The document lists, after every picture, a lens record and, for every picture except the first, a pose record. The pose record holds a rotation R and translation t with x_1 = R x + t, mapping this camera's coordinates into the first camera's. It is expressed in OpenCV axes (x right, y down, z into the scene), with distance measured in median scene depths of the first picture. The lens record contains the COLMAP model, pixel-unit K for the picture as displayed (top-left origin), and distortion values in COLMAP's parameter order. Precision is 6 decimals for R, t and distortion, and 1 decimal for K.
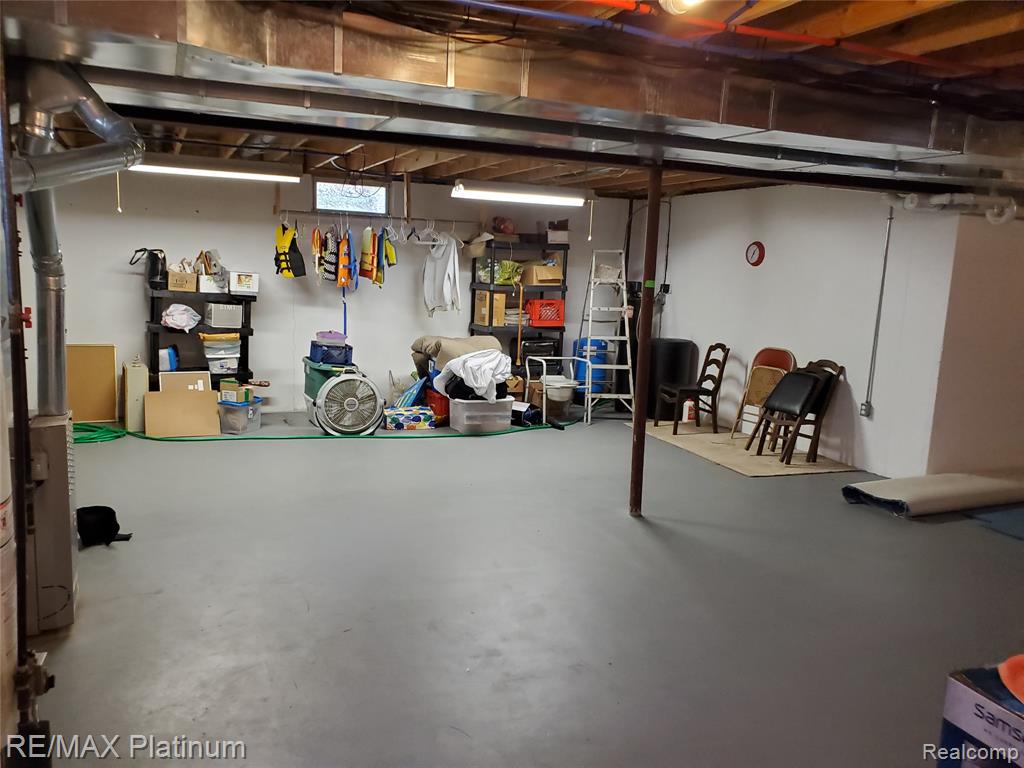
lens RADIAL K [[779.4, 0, 512.0], [0, 779.4, 384.0], [0, 0, 1]] dist [0.007691, 0.002196]
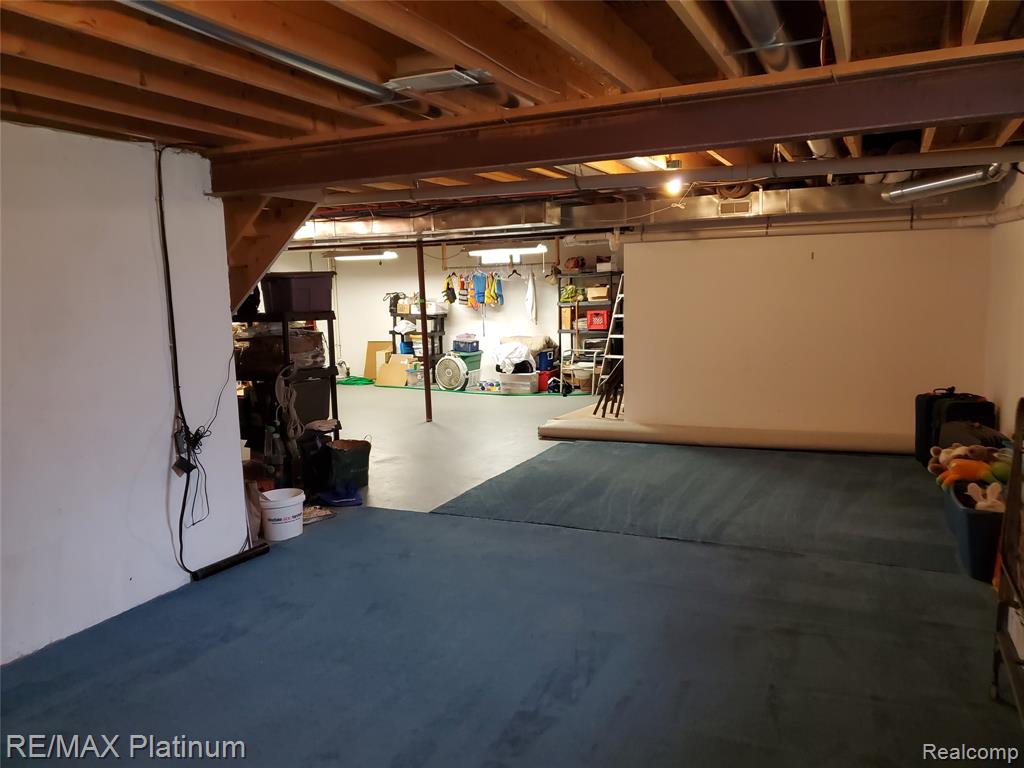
lens RADIAL K [[779.4, 0, 512.0], [0, 779.4, 384.0], [0, 0, 1]] dist [0.007691, 0.002196]
pose [[0.665514, 0.033339, -0.745640, 1.164088], [-0.058881, 0.998234, -0.007921, 0.054402], [0.744059, 0.049175, 0.666302, -0.084911]]
